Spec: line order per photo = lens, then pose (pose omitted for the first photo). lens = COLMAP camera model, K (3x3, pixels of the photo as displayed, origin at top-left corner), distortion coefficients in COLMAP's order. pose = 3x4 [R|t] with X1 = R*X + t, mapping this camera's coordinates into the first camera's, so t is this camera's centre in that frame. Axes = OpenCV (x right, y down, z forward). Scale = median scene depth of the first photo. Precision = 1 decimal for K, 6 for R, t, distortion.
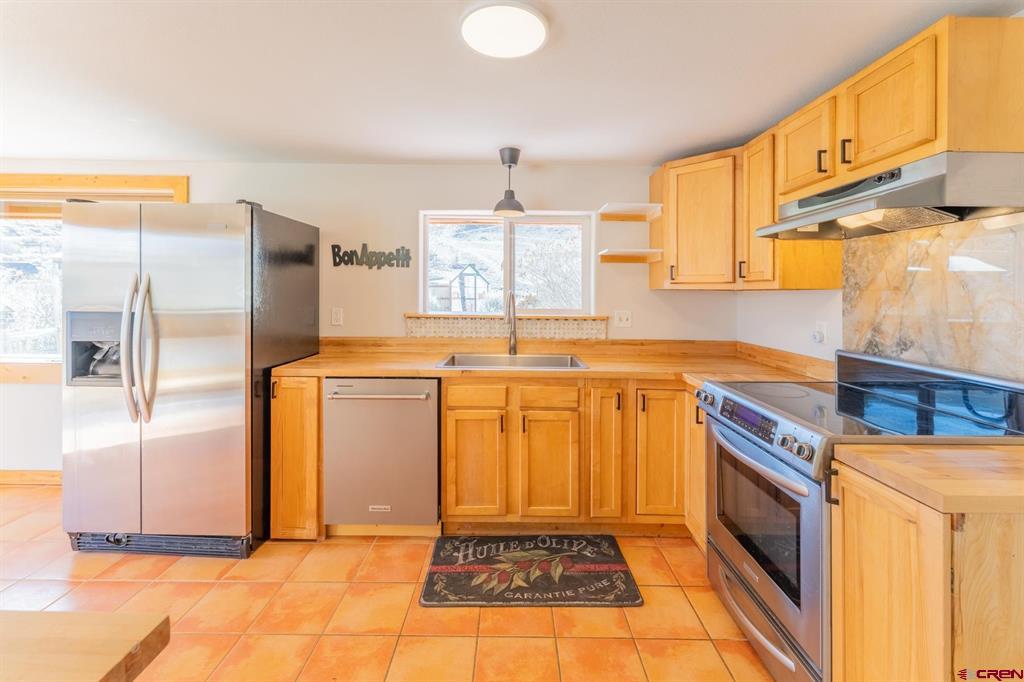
lens RADIAL K [[433.9, 0, 509.9], [0, 433.9, 287.2], [0, 0, 1]] dist [-0.013087, 0.001979]
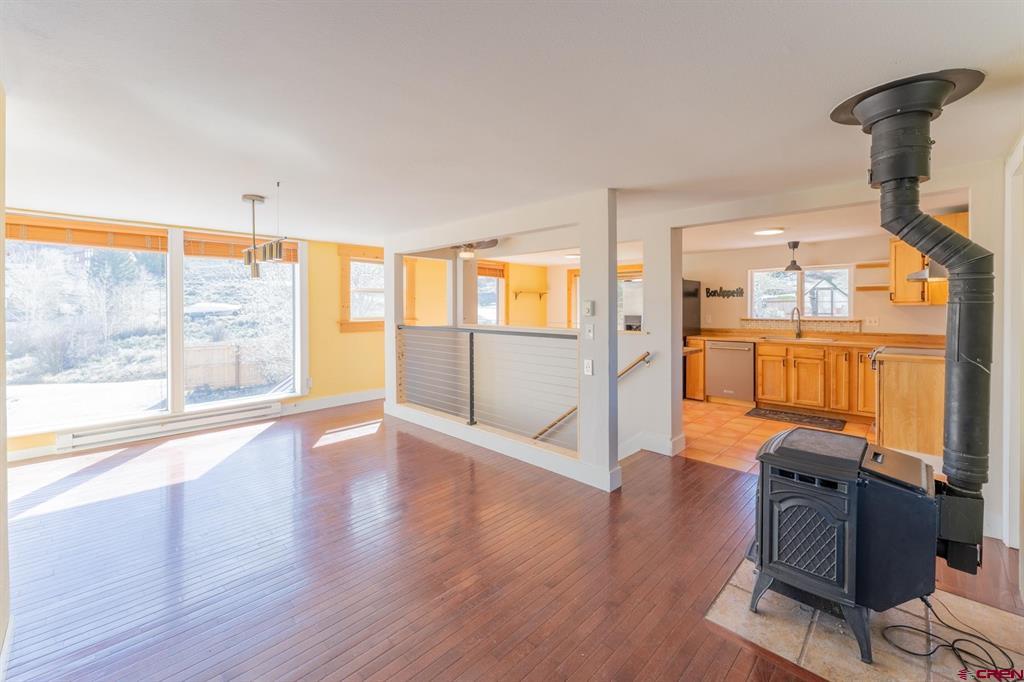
lens RADIAL K [[433.9, 0, 500.7], [0, 433.9, 323.5], [0, 0, 1]] dist [-0.013087, 0.001979]
pose [[0.718788, 0.011881, -0.695128, 0.516996], [0.021195, 0.999015, 0.038991, -0.028663], [0.694906, -0.042759, 0.717828, -1.807364]]
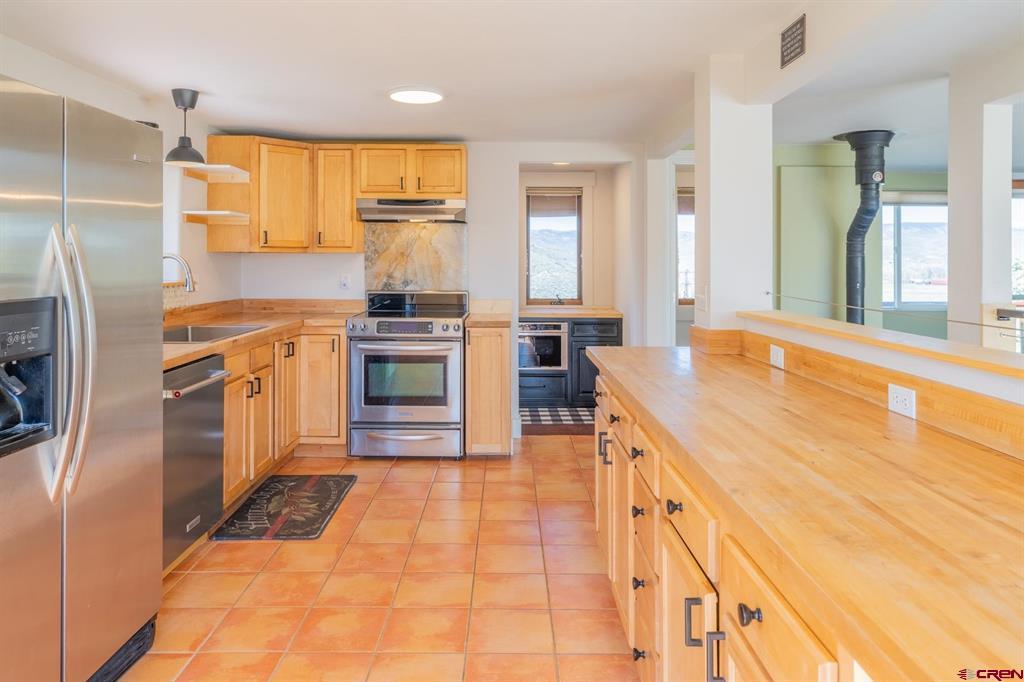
lens RADIAL K [[697.8, 0, 508.9], [0, 697.8, 252.3], [0, 0, 1]] dist [-0.003081, -0.004823]
pose [[-0.006786, 0.001706, 0.999976, -1.599823], [-0.016821, 0.999857, -0.001820, -0.002871], [-0.999835, -0.016833, -0.006757, 0.418229]]
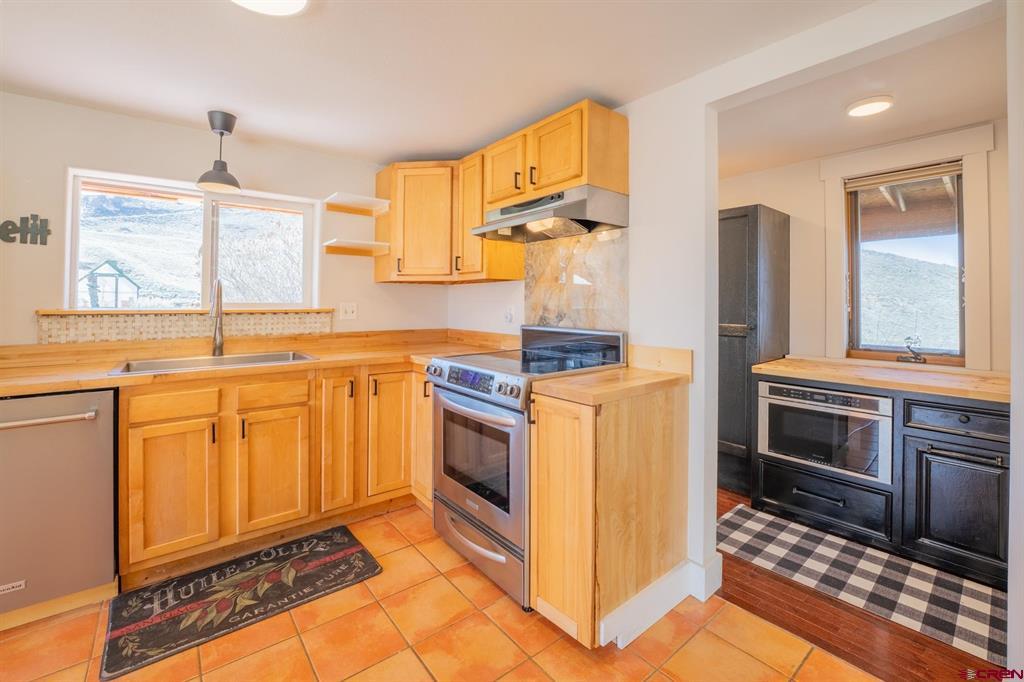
lens RADIAL K [[433.9, 0, 513.1], [0, 433.9, 295.3], [0, 0, 1]] dist [-0.013087, 0.001979]
pose [[0.781389, -0.000791, 0.624043, -0.088575], [-0.001119, 0.999996, 0.002668, 0.042427], [-0.624043, -0.002783, 0.781385, -0.031384]]
